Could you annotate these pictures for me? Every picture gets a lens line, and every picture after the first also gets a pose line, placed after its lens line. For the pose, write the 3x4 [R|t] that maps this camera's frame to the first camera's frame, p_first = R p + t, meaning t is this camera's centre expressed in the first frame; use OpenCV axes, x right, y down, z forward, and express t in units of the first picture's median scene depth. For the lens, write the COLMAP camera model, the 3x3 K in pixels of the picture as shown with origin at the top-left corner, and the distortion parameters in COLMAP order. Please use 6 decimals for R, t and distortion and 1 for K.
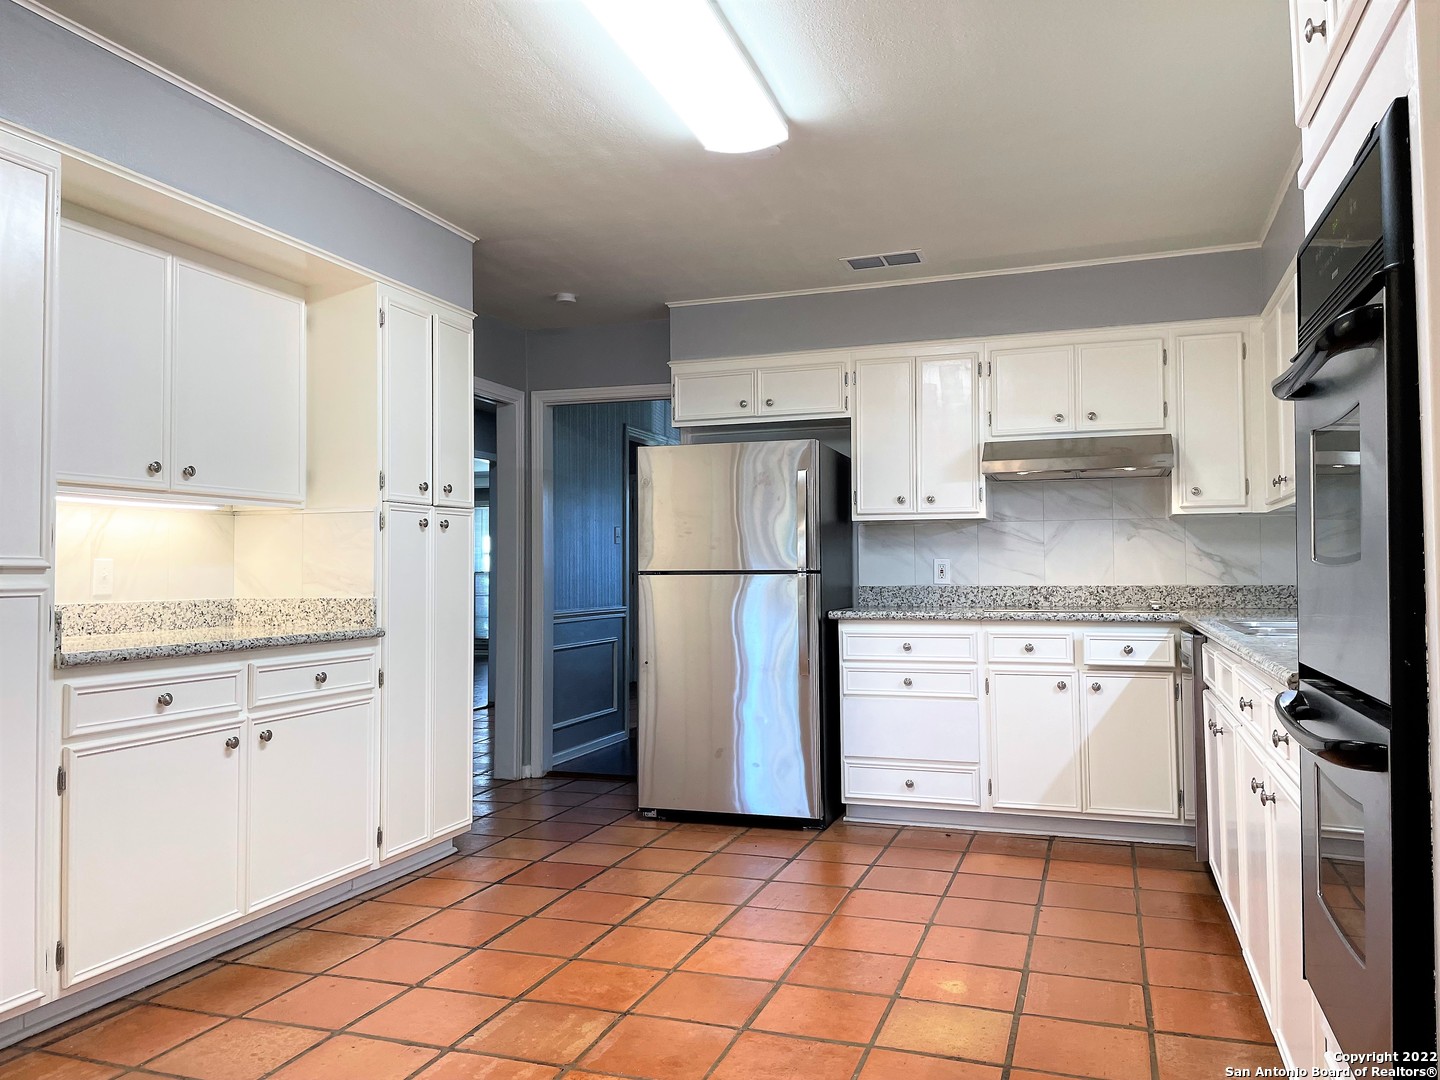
lens RADIAL K [[1083.3, 0, 717.7], [0, 1083.3, 527.8], [0, 0, 1]] dist [0.076332, -0.089514]
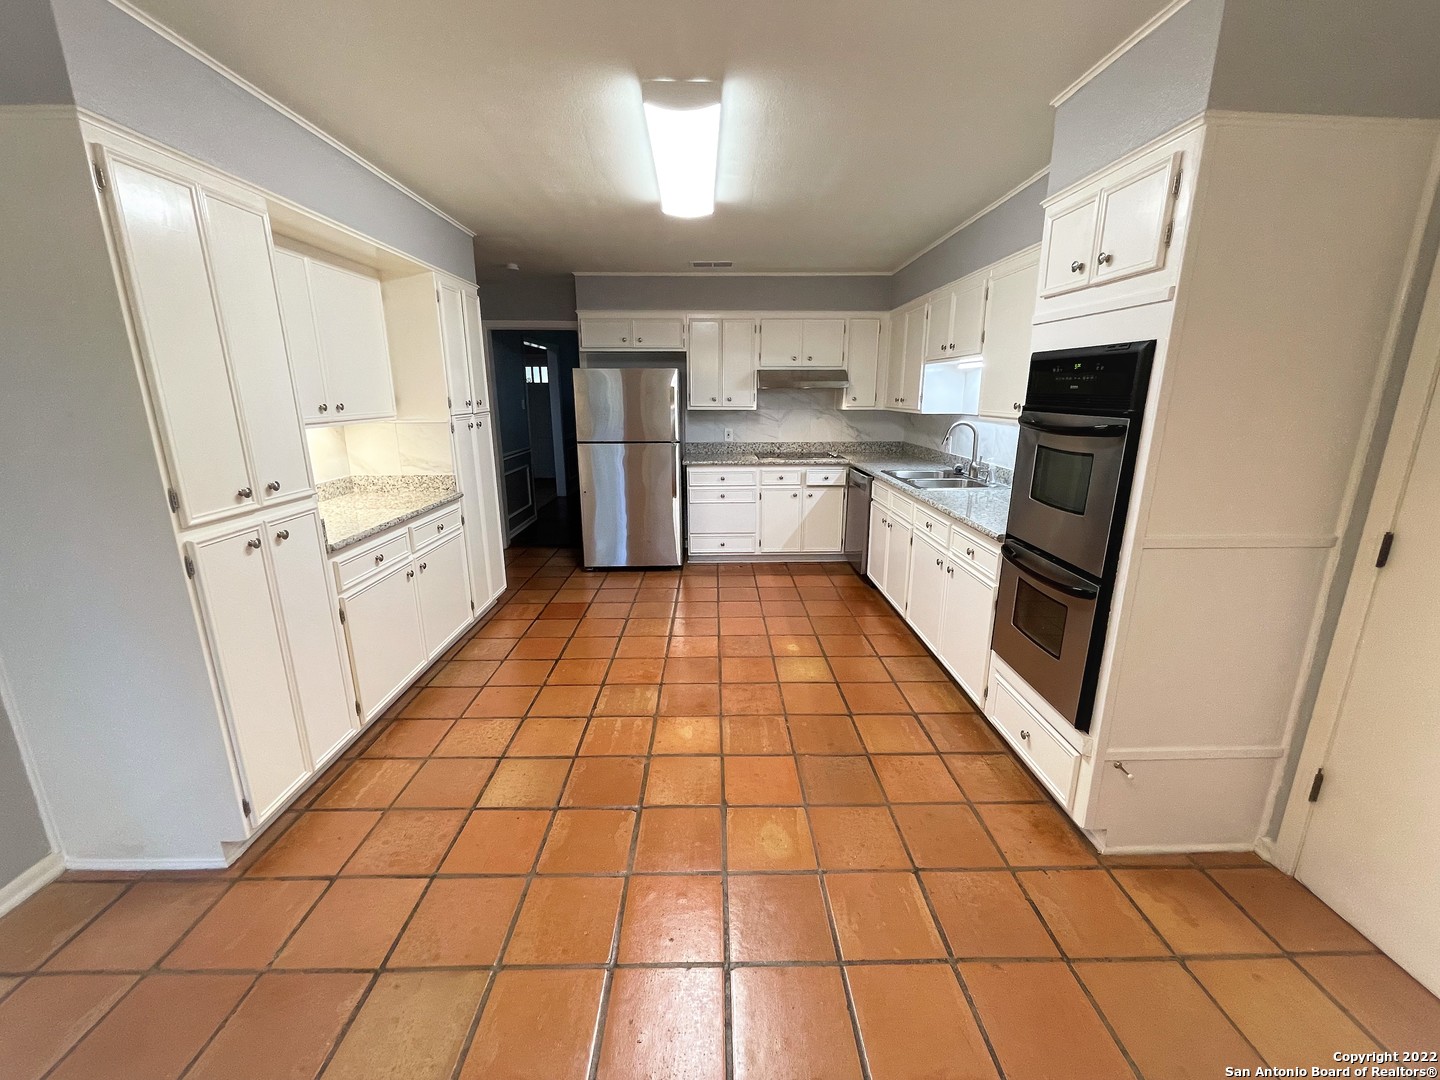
lens RADIAL K [[581.9, 0, 716.7], [0, 581.9, 536.3], [0, 0, 1]] dist [0.000777, -0.000005]
pose [[0.939734, -0.078166, 0.332852, -0.198617], [-0.018564, 0.960415, 0.277954, -0.084702], [-0.341403, -0.267382, 0.901083, 0.018959]]
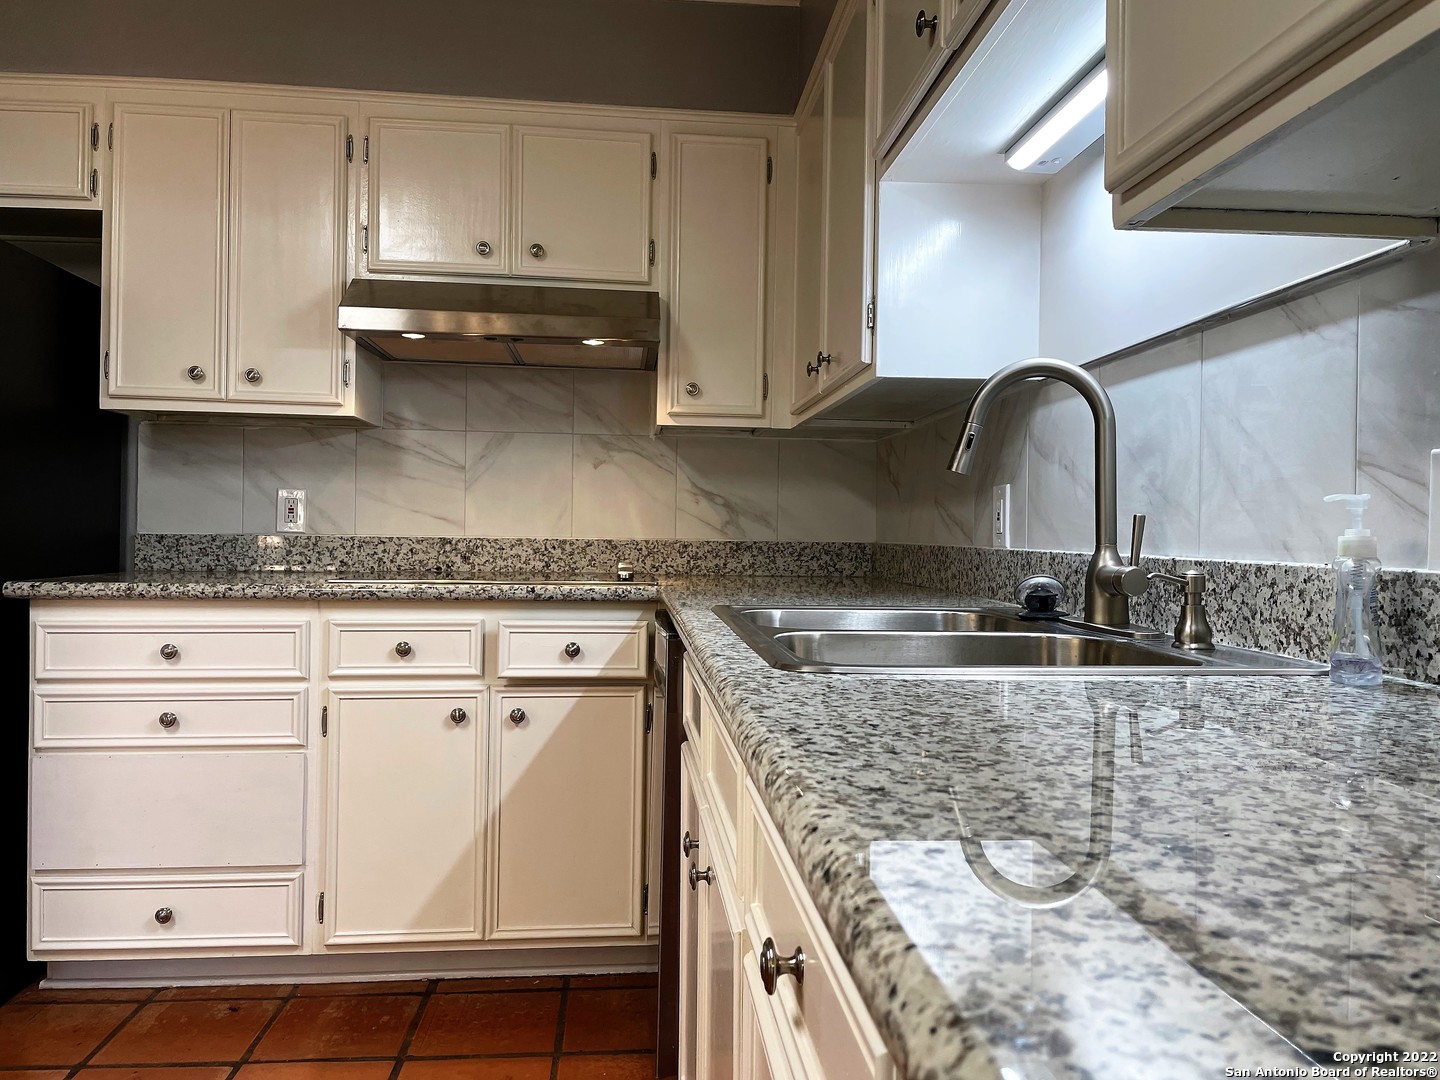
lens RADIAL K [[1083.3, 0, 717.7], [0, 1083.3, 527.8], [0, 0, 1]] dist [0.076332, -0.089514]
pose [[0.911504, 0.021541, 0.410727, 0.197085], [-0.038202, 0.998745, 0.032400, 0.024693], [-0.409514, -0.045223, 0.911182, 0.426750]]
